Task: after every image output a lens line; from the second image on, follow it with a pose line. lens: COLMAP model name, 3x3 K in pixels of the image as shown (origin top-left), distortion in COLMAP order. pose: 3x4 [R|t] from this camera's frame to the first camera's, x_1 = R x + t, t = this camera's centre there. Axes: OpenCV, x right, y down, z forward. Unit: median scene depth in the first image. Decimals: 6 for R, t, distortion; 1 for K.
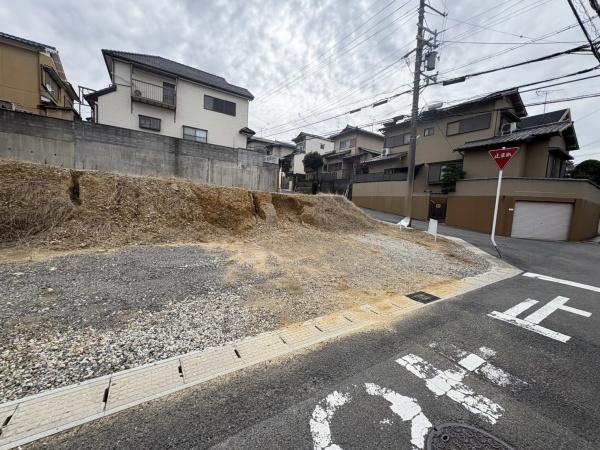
lens RADIAL K [[236.4, 0, 300.0], [0, 236.4, 225.0], [0, 0, 1]] dist [0.001345, -0.000159]
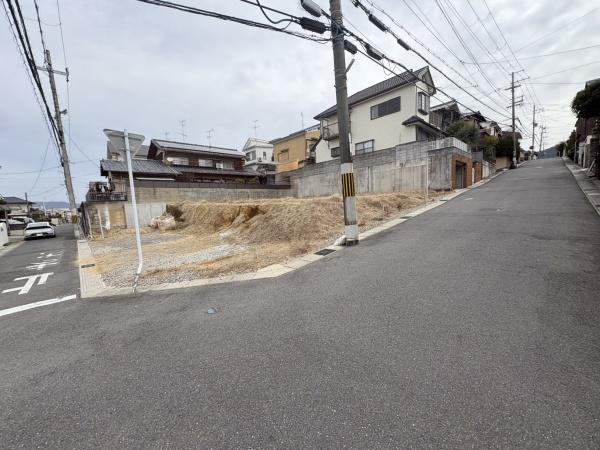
lens RADIAL K [[237.5, 0, 300.7], [0, 237.5, 224.1], [0, 0, 1]] dist [-0.000451, -0.000019]
pose [[0.190101, 0.017319, -0.981612, 0.704207], [-0.029334, 0.999498, 0.011953, -0.031892], [0.981326, 0.026522, 0.190514, 0.589568]]
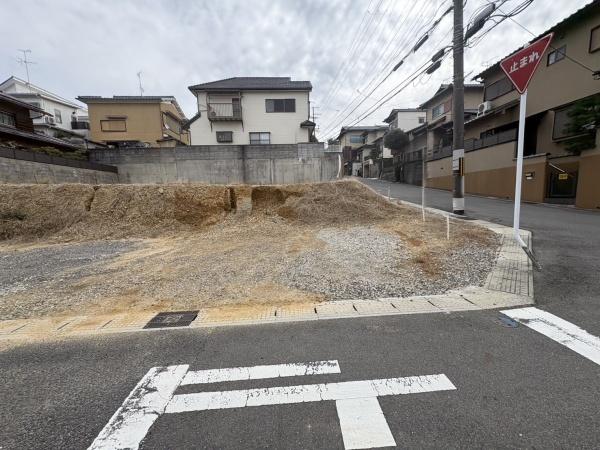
lens RADIAL K [[236.7, 0, 300.8], [0, 236.7, 225.7], [0, 0, 1]] dist [0.000211, -0.000258]
pose [[0.870526, -0.022327, -0.491616, 0.295255], [0.036764, 0.999129, 0.019724, 0.007392], [0.490747, -0.035244, 0.870589, 0.144609]]
